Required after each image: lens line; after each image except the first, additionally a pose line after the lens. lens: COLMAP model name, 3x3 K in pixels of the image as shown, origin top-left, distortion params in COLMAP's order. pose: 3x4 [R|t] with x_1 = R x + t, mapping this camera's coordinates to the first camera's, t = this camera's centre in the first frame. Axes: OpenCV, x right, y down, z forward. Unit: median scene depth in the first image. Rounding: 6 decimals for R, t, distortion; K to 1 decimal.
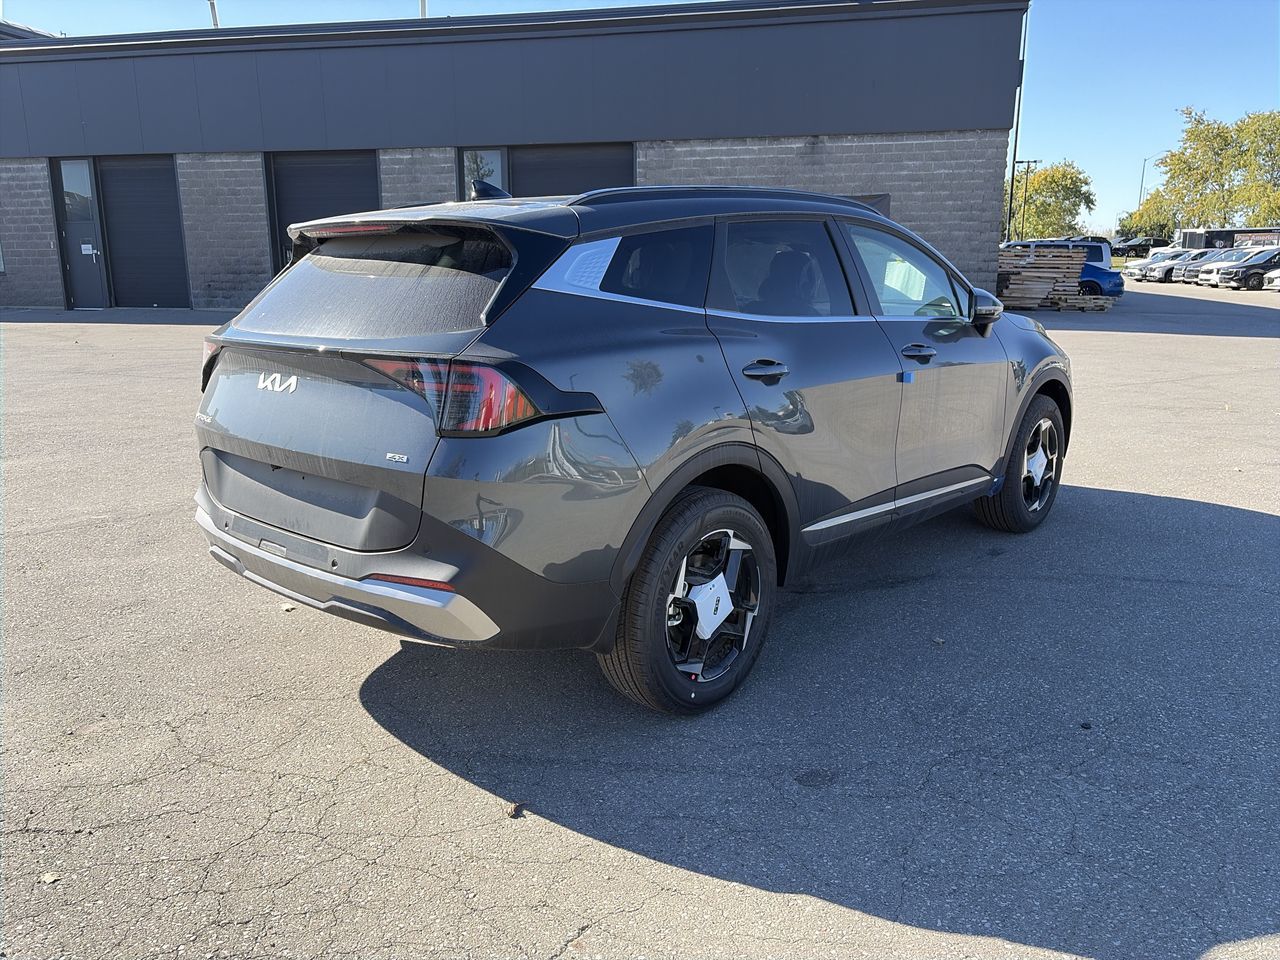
lens RADIAL K [[975.4, 0, 640.0], [0, 975.4, 480.0], [0, 0, 1]] dist [0.041053, -0.030713]
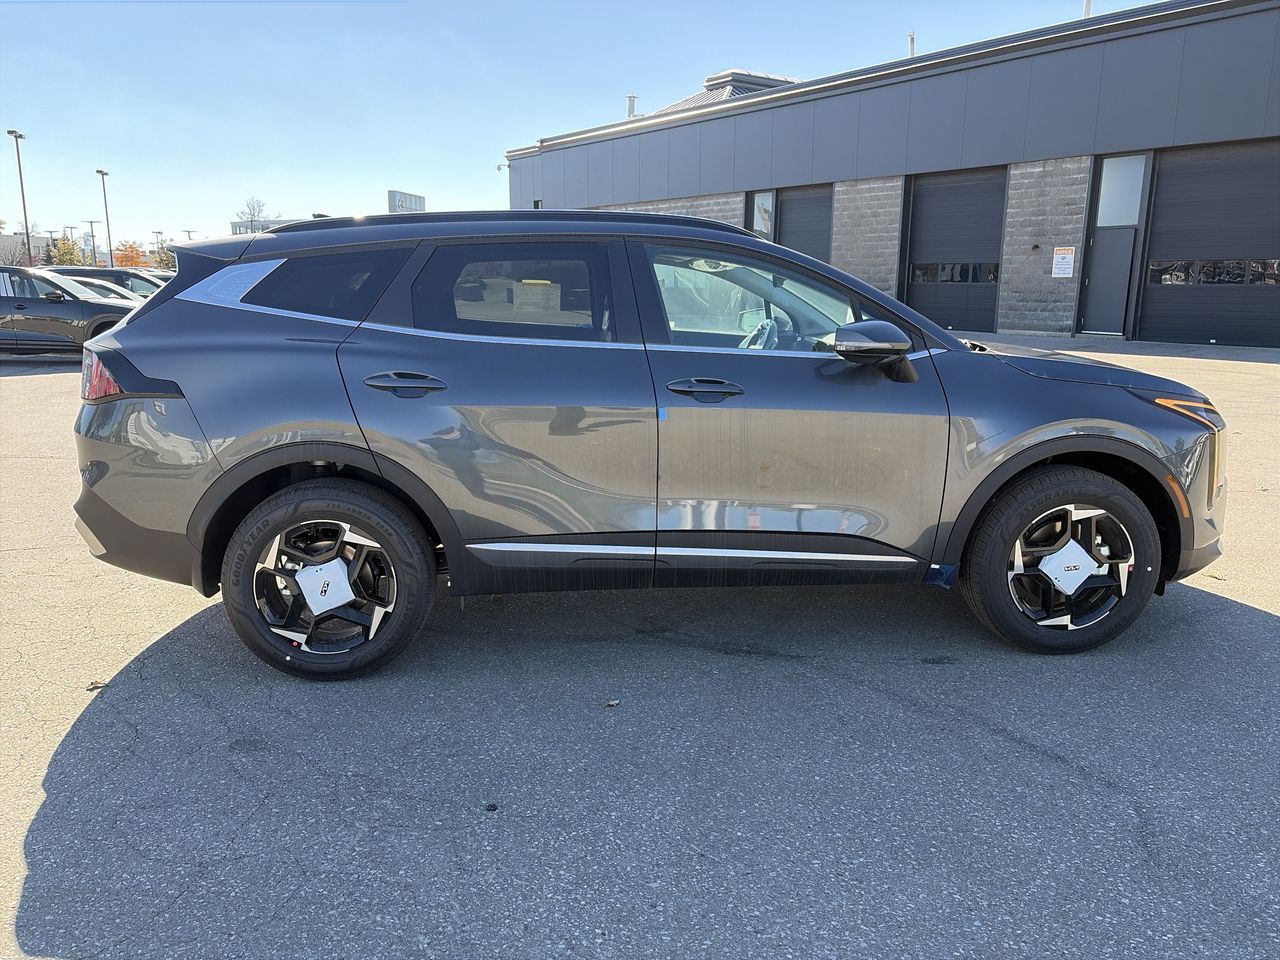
lens RADIAL K [[970.7, 0, 633.9], [0, 970.7, 479.6], [0, 0, 1]] dist [0.041088, -0.035435]
pose [[0.731555, 0.148125, -0.665497, 0.765430], [-0.158903, 0.986275, 0.044848, -0.071677], [0.663006, 0.072941, 0.745052, 0.286530]]
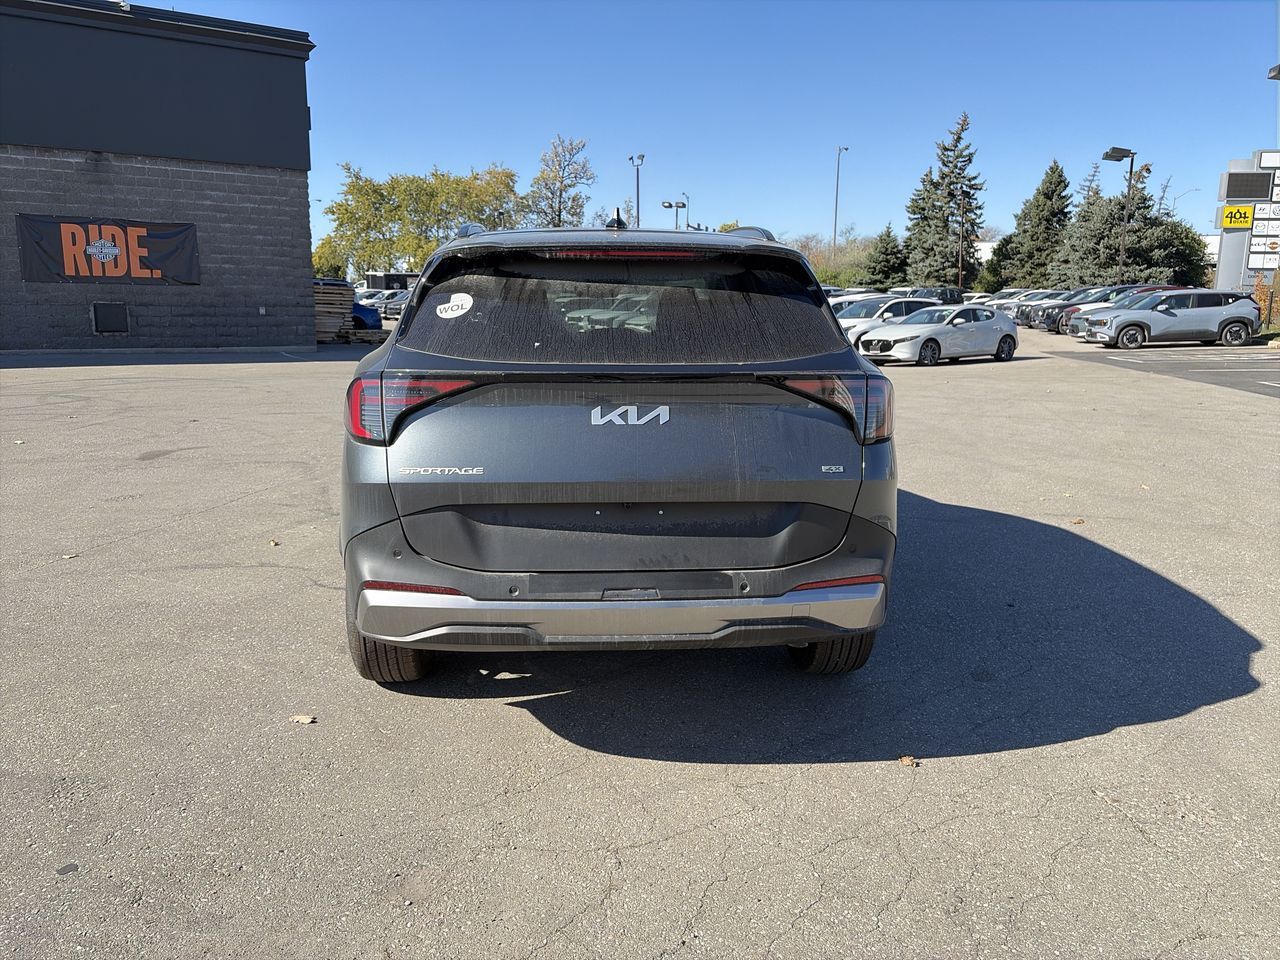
lens RADIAL K [[975.4, 0, 640.0], [0, 975.4, 480.0], [0, 0, 1]] dist [0.041053, -0.030713]
pose [[0.696860, -0.116990, 0.707601, -0.691057], [0.142024, 0.989579, 0.023742, -0.039607], [-0.703004, 0.083951, 0.706213, 0.229411]]
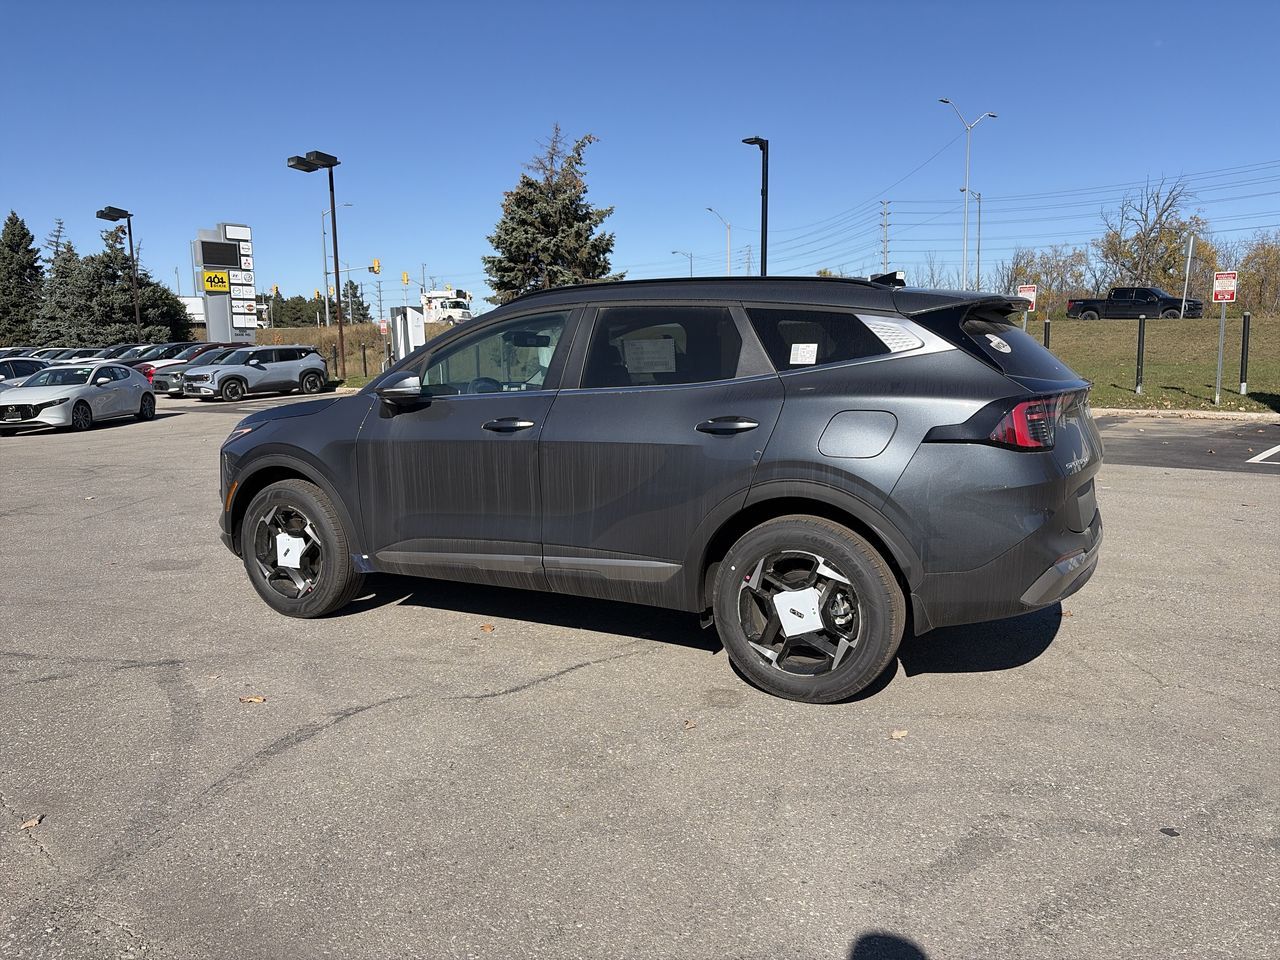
lens RADIAL K [[970.7, 0, 633.9], [0, 970.7, 479.6], [0, 0, 1]] dist [0.041088, -0.035435]
pose [[-0.235665, -0.114899, 0.965018, -1.060105], [0.230505, 0.958042, 0.170360, -0.265451], [-0.944102, 0.262590, -0.199292, 1.288880]]
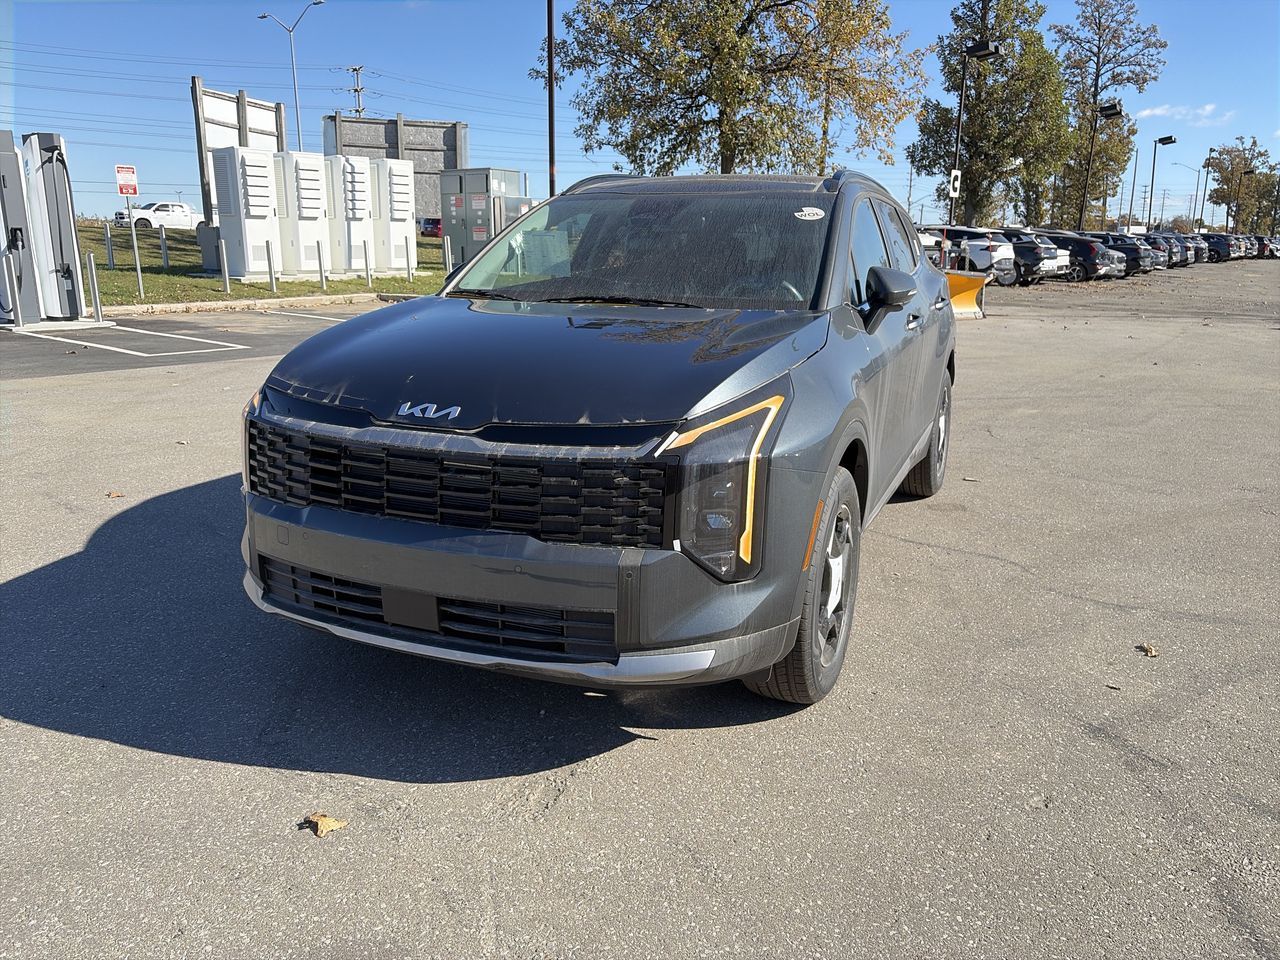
lens RADIAL K [[970.7, 0, 633.9], [0, 970.7, 479.6], [0, 0, 1]] dist [0.041088, -0.035435]
pose [[-0.947927, 0.077649, -0.308876, 0.511626], [-0.068929, 0.896820, 0.436993, -0.436307], [0.310938, 0.435528, -0.844768, 1.978174]]
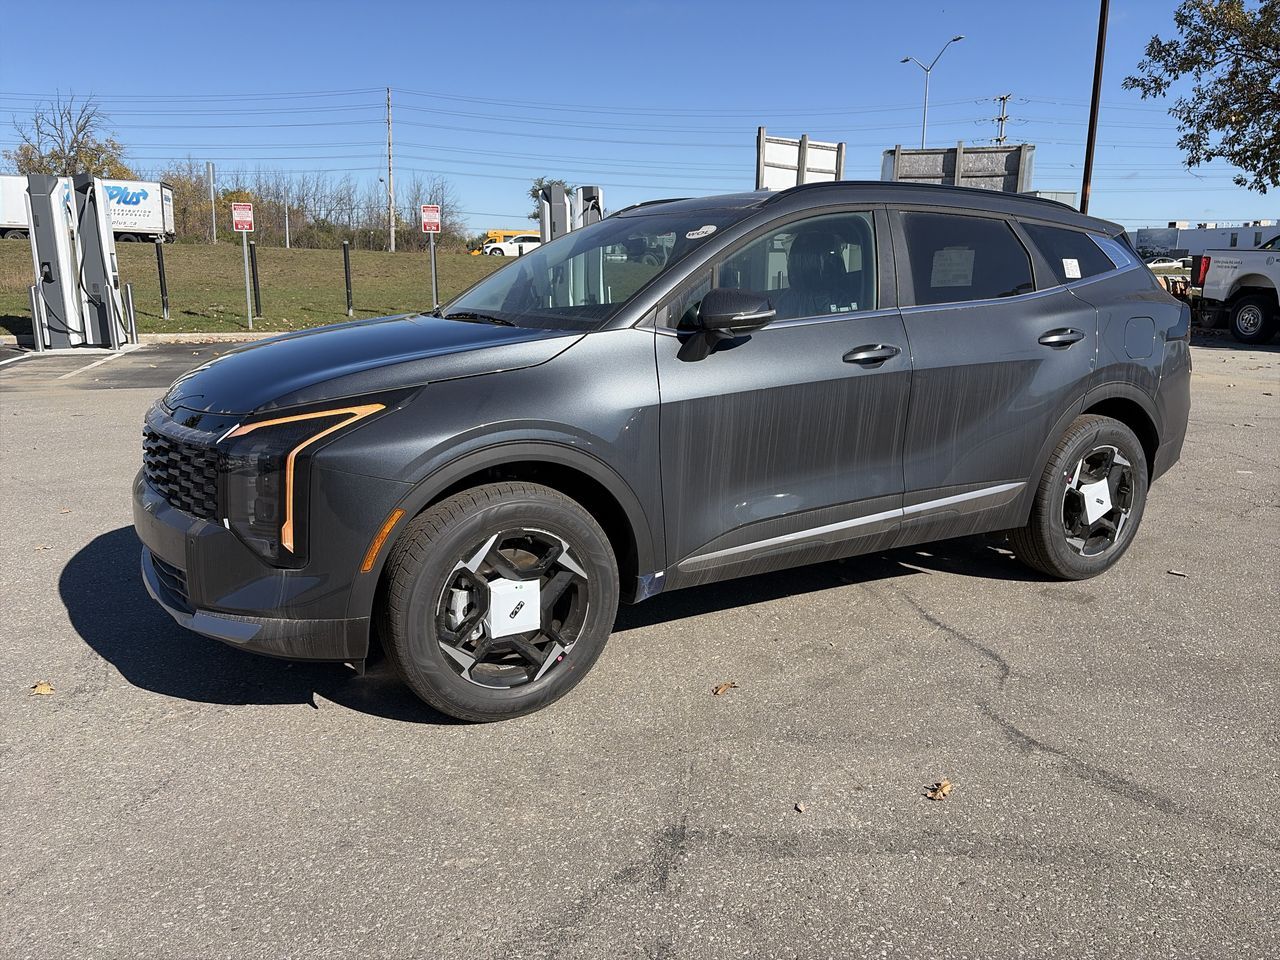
lens RADIAL K [[962.5, 0, 640.0], [0, 962.5, 480.0], [0, 0, 1]] dist [0.052577, -0.049041]
pose [[-0.953845, -0.055580, 0.295110, -0.106999], [0.073817, 0.909174, 0.409821, -0.426155], [-0.291084, 0.412690, -0.863109, 1.987563]]
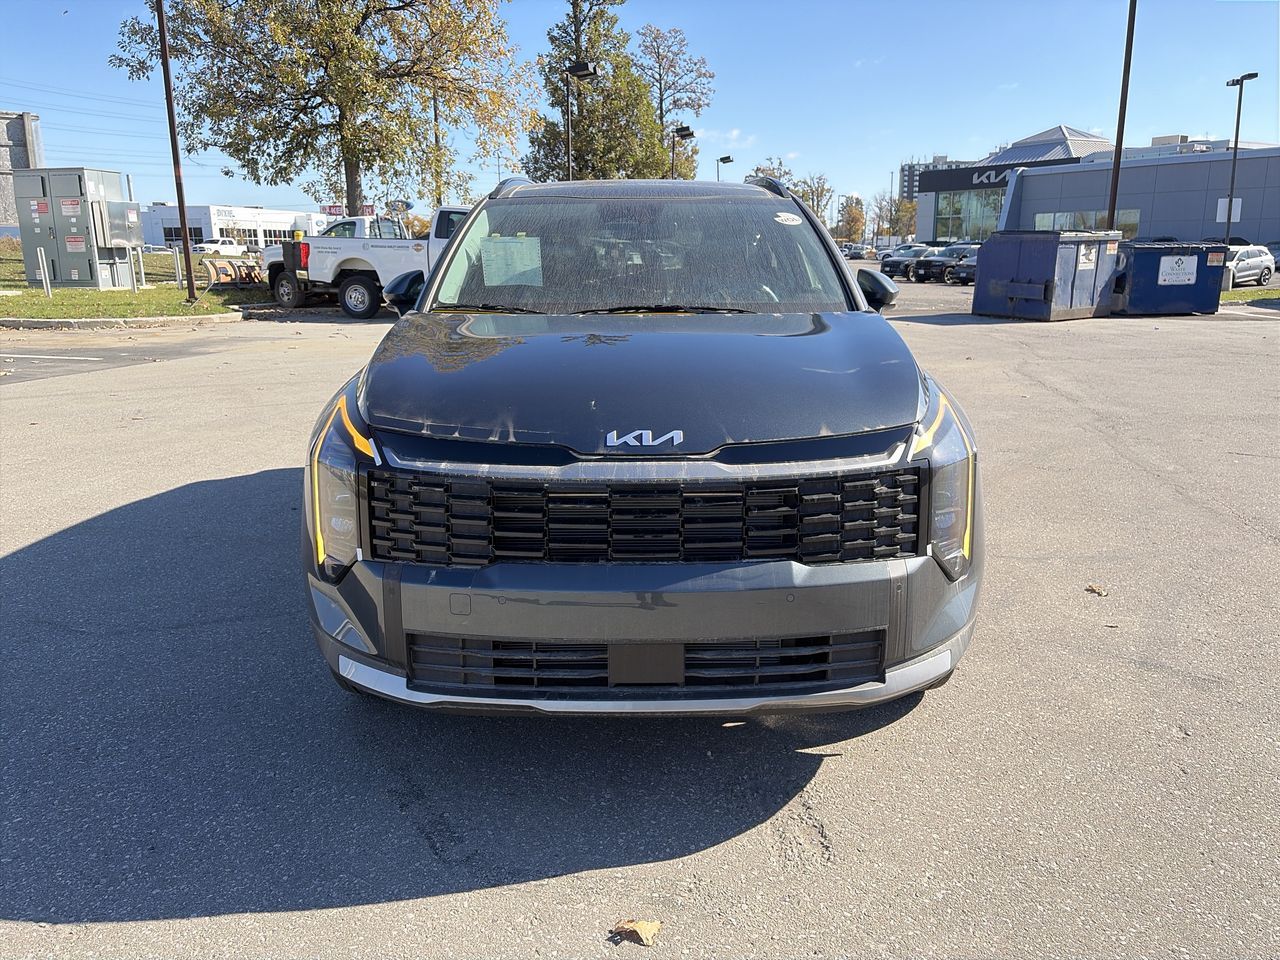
lens RADIAL K [[974.7, 0, 645.6], [0, 974.7, 468.8], [0, 0, 1]] dist [0.024466, -0.005815]
pose [[-0.736985, 0.160006, -0.656698, 0.786400], [-0.137050, 0.916019, 0.376996, -0.390627], [0.661869, 0.367841, -0.653163, 1.775342]]
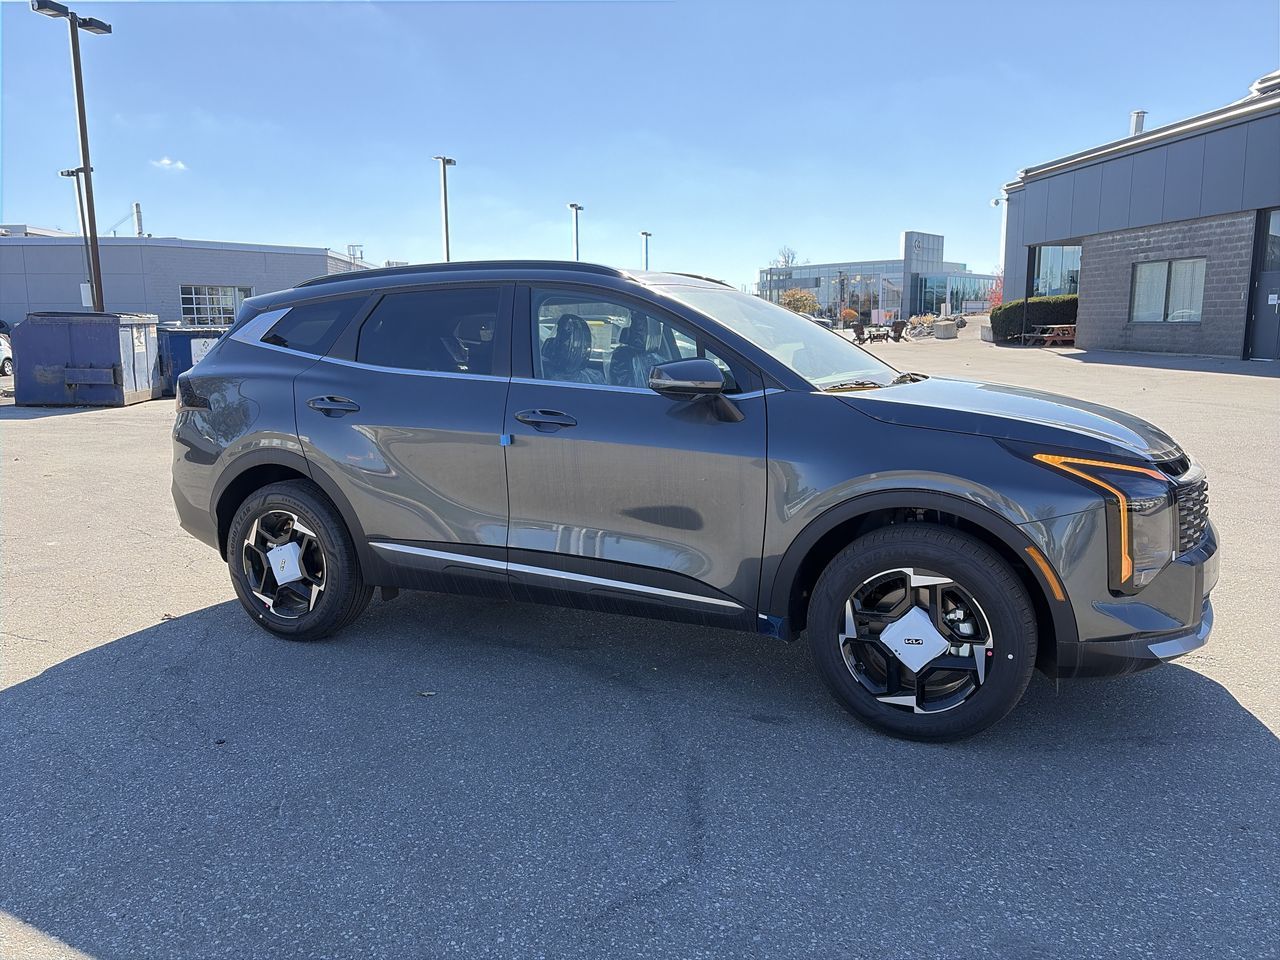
lens RADIAL K [[970.7, 0, 633.9], [0, 970.7, 479.6], [0, 0, 1]] dist [0.041088, -0.035435]
pose [[0.288781, 0.158423, -0.944197, 1.112465], [-0.201859, 0.974119, 0.101706, -0.171561], [0.935873, 0.161224, 0.313286, 0.733098]]
